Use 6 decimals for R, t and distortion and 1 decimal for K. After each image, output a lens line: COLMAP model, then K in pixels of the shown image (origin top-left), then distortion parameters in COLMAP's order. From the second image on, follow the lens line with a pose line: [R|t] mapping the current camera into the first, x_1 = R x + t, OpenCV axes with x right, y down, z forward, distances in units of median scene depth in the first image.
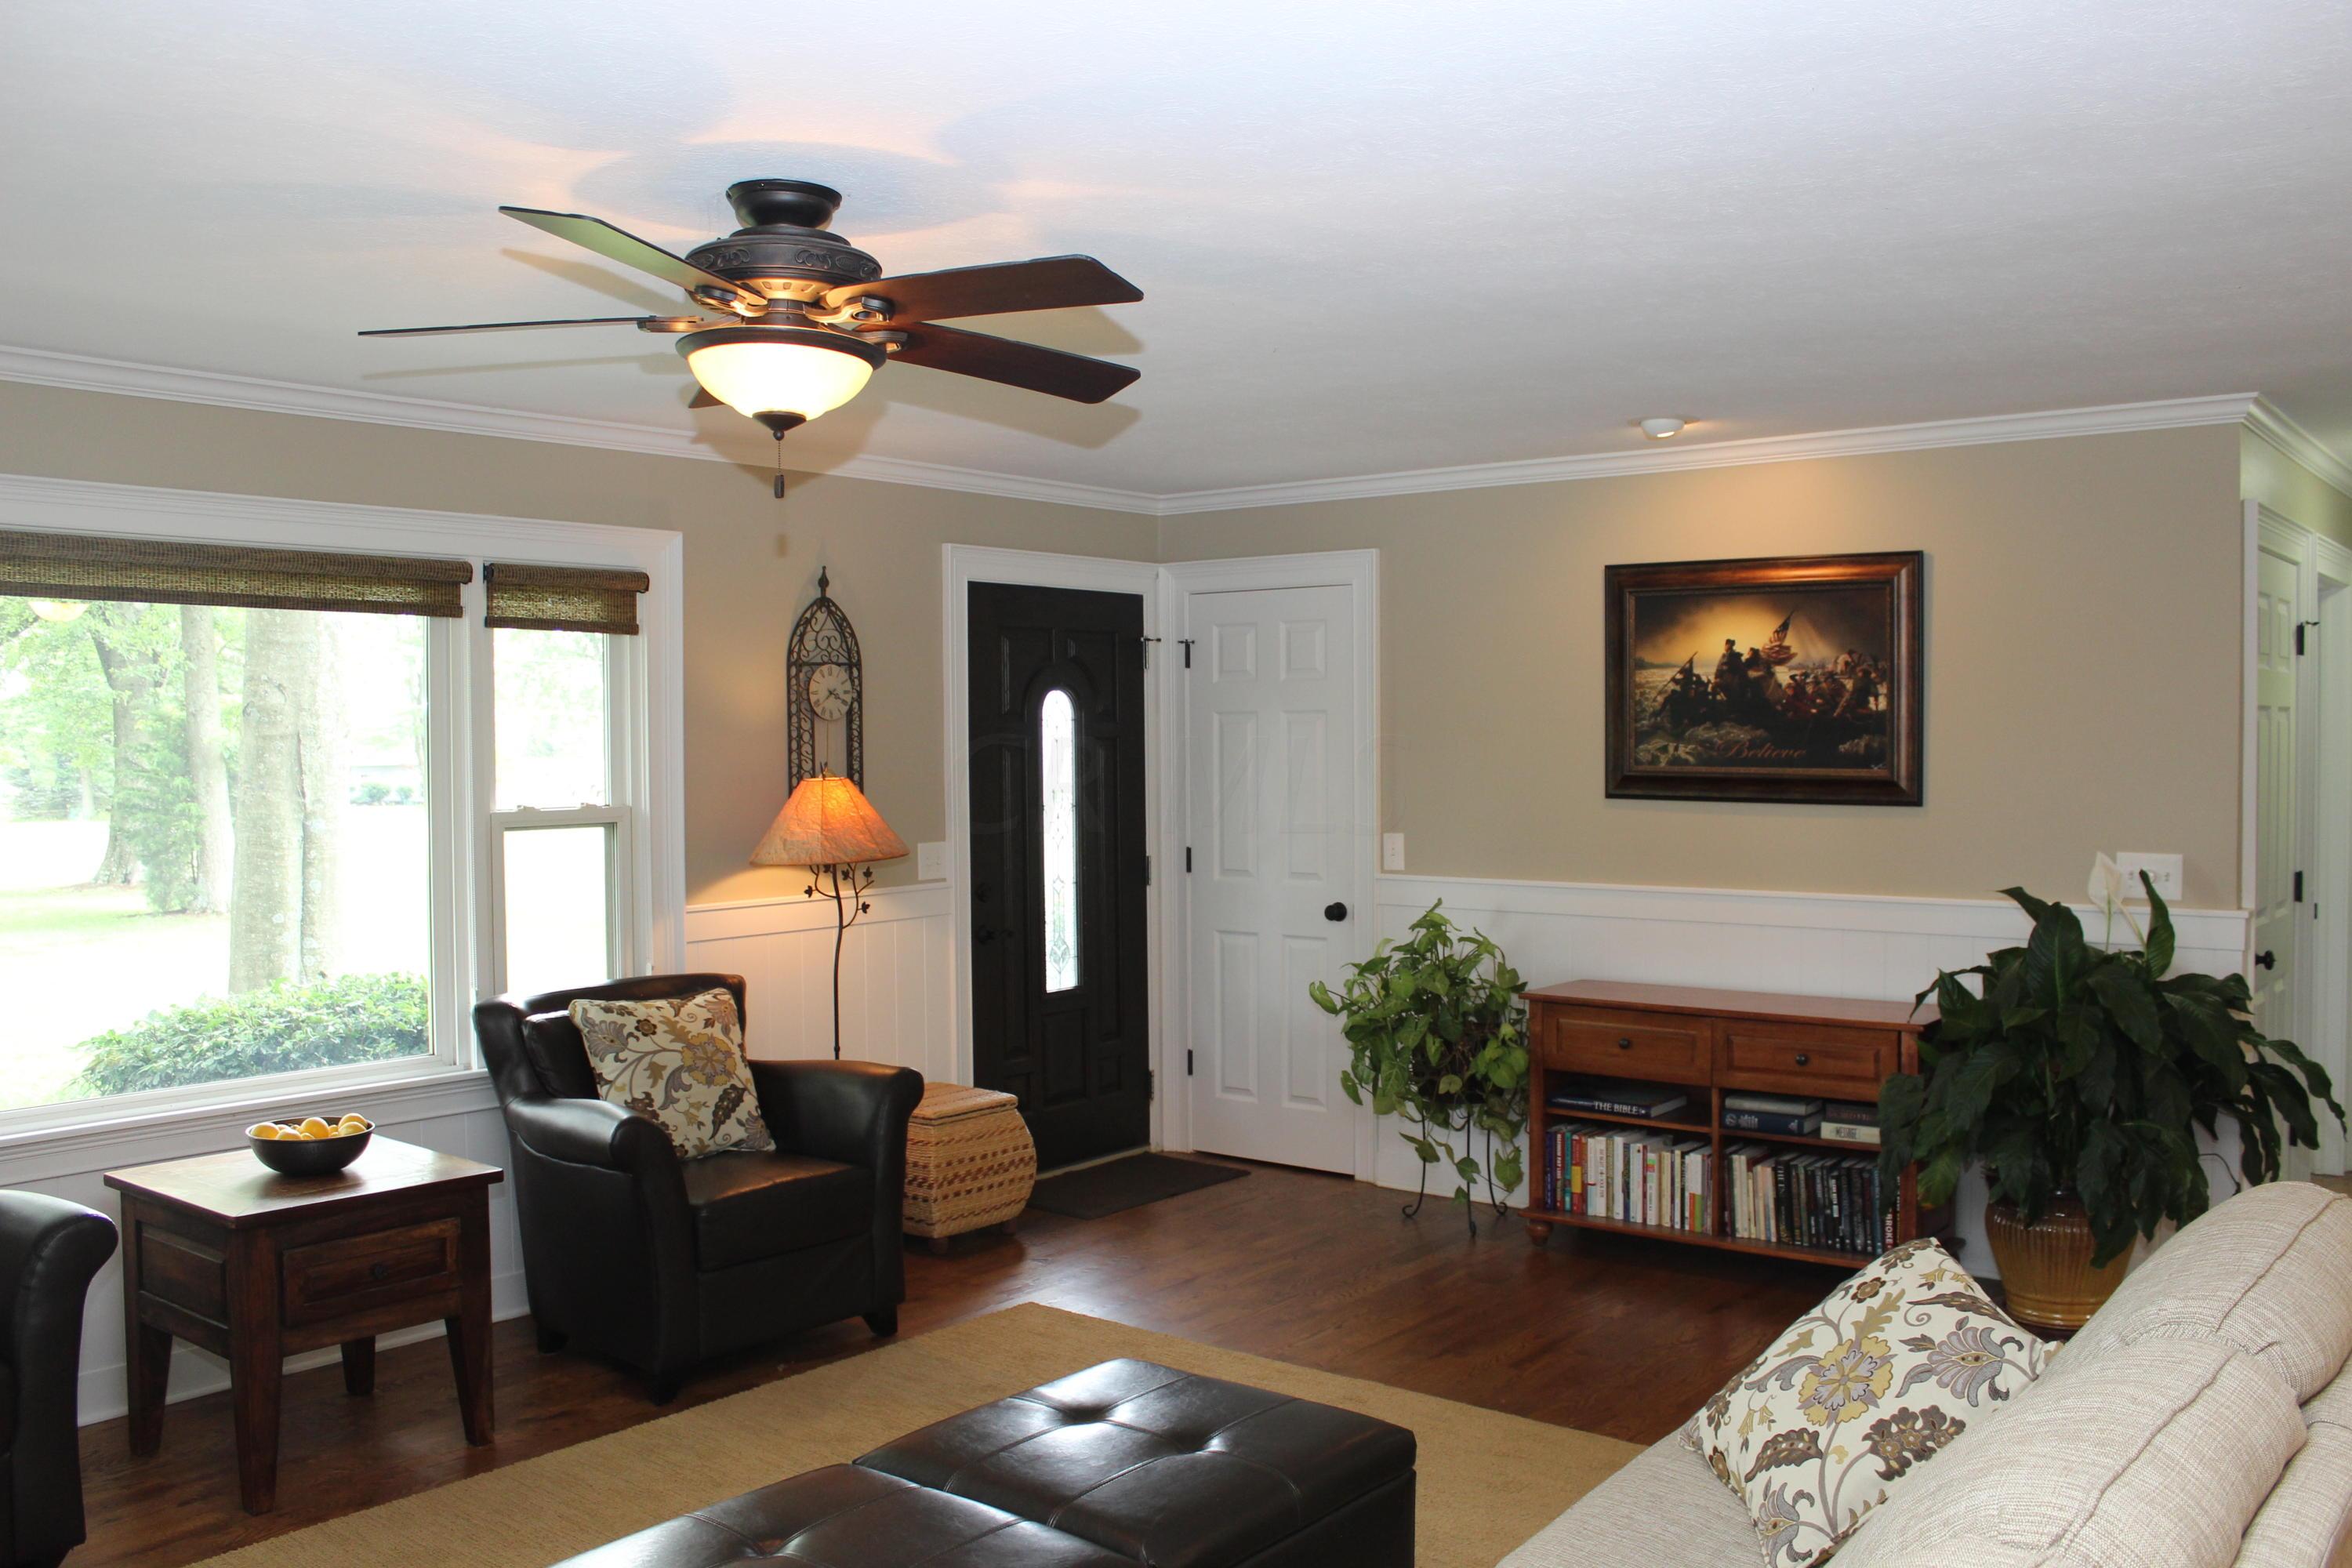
lens RADIAL K [[1979.6, 0, 1196.4], [0, 1979.6, 816.7], [0, 0, 1]] dist [-0.170222, 0.162970]
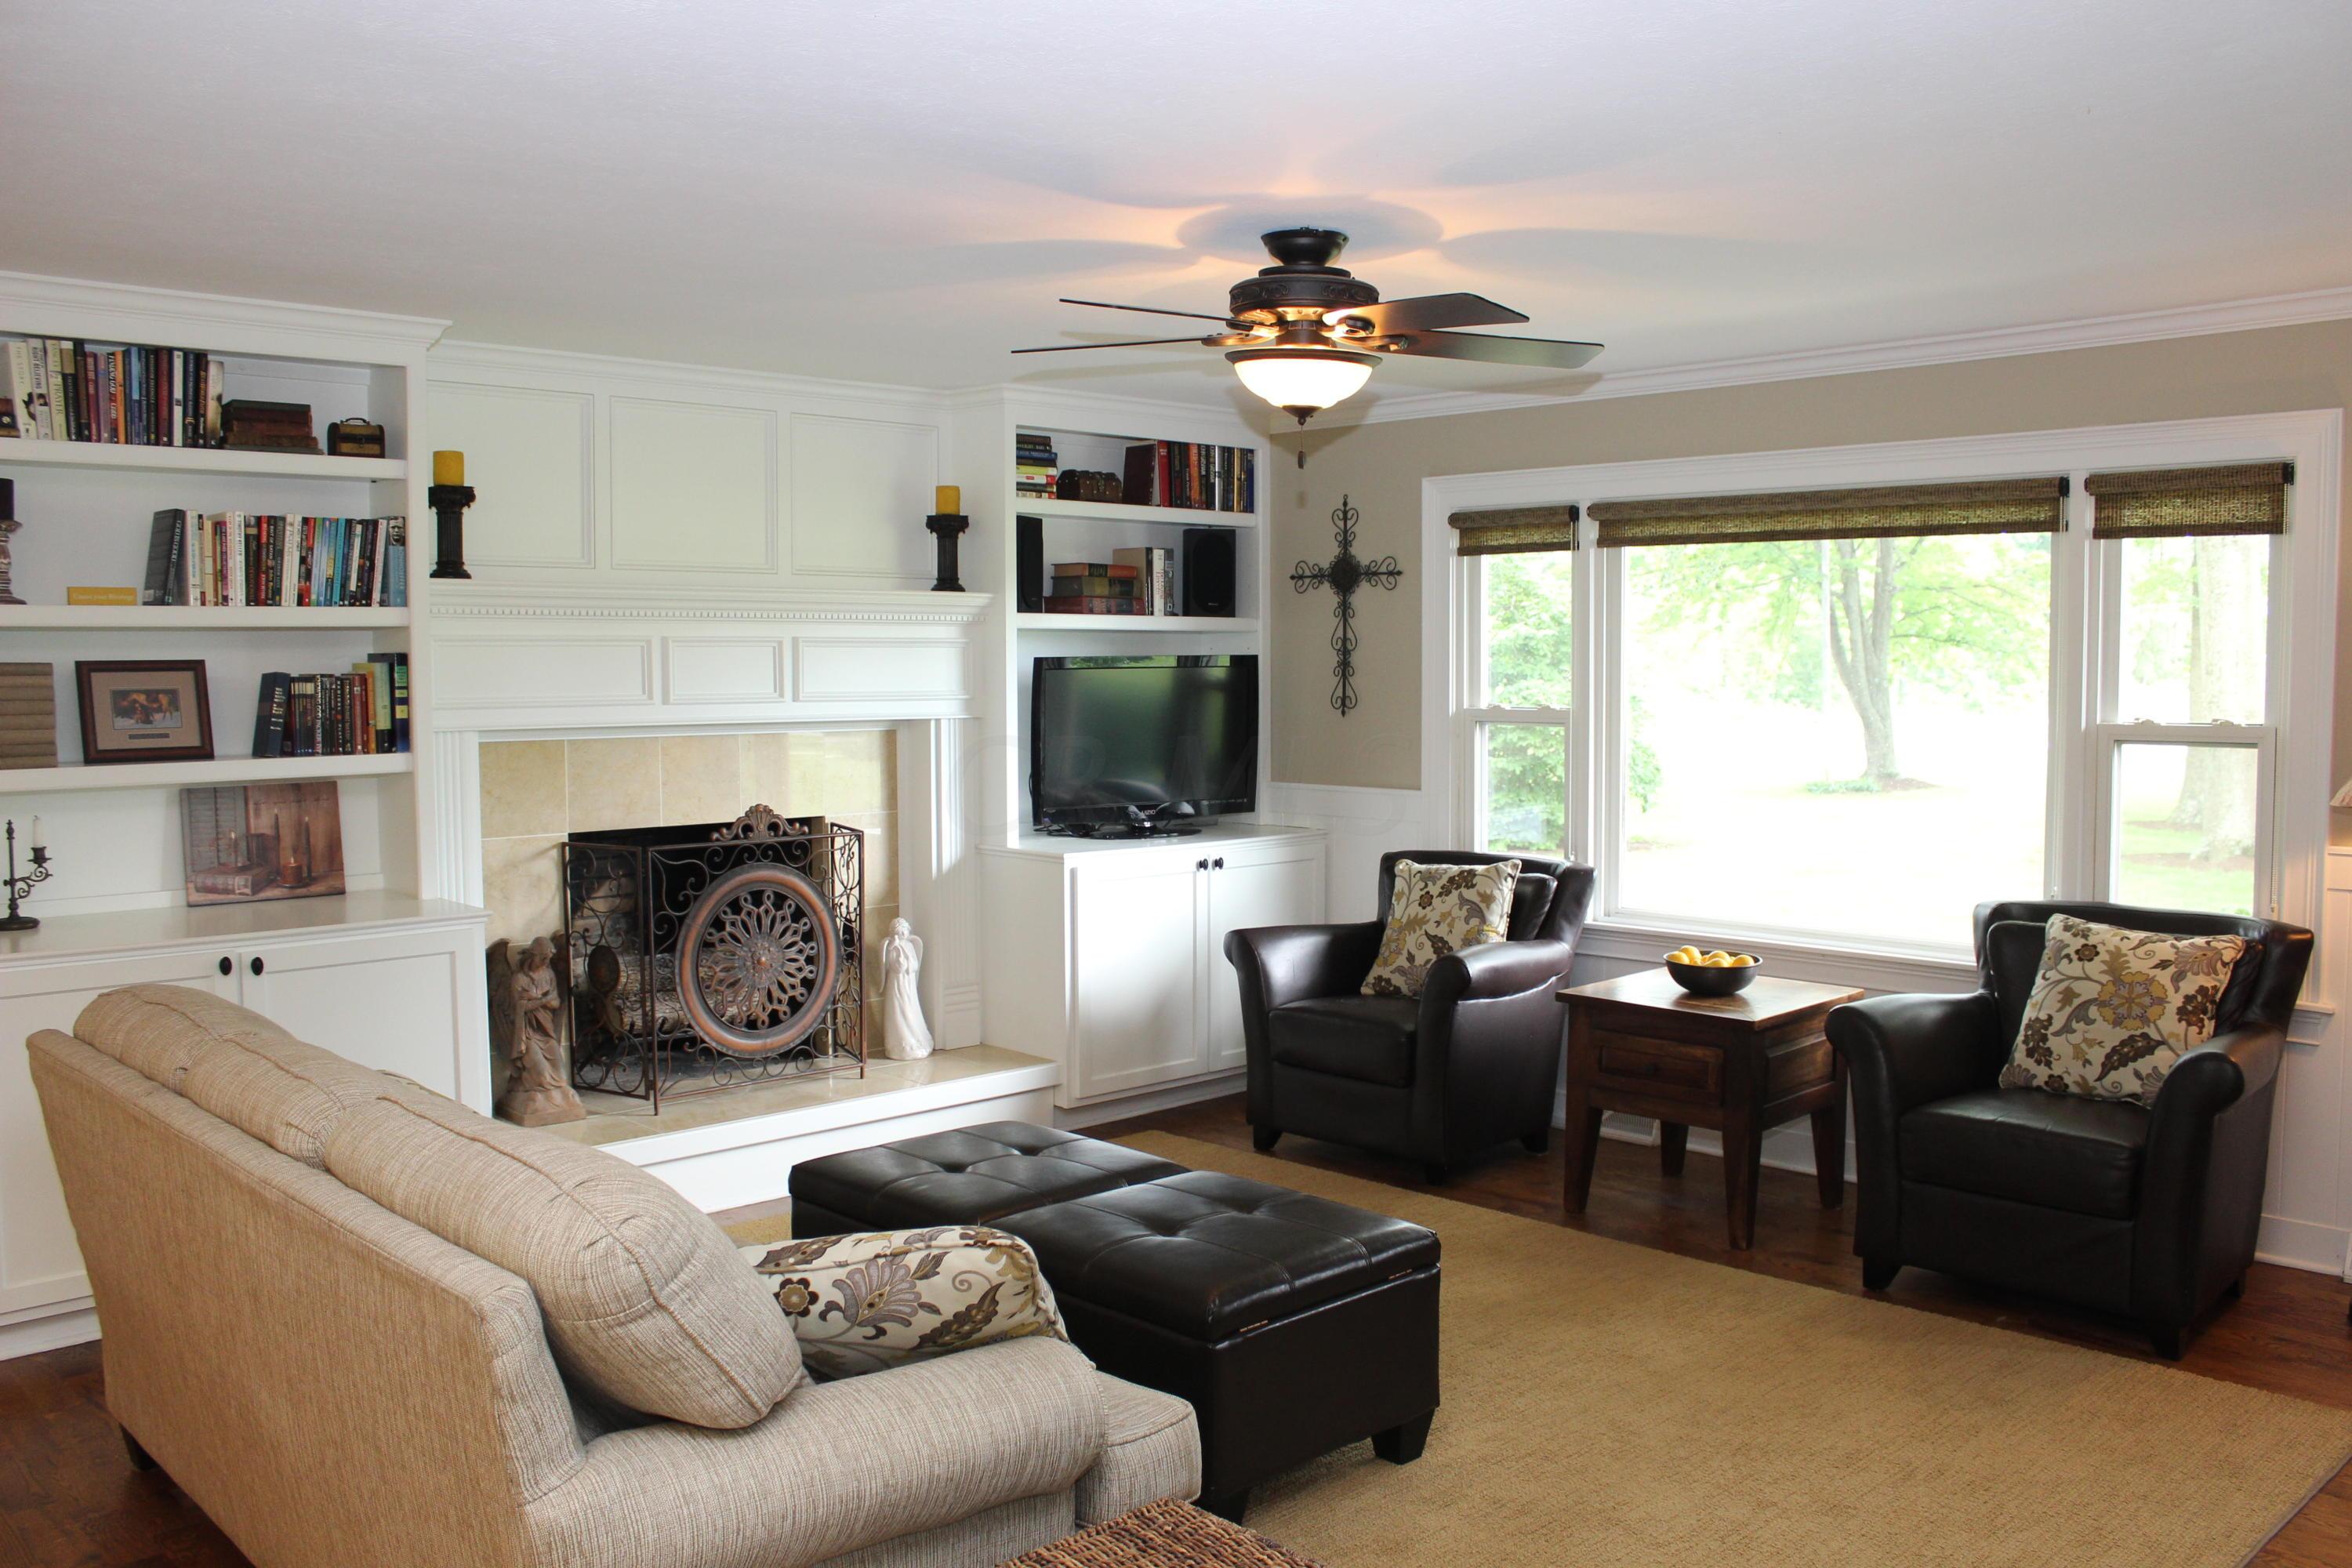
lens RADIAL K [[1979.6, 0, 1196.4], [0, 1979.6, 816.7], [0, 0, 1]] dist [-0.170222, 0.162970]
pose [[-0.127584, 0.084023, -0.988262, 0.701037], [-0.034783, 0.995413, 0.089122, -0.027310], [0.991218, 0.045745, -0.124077, 0.681926]]
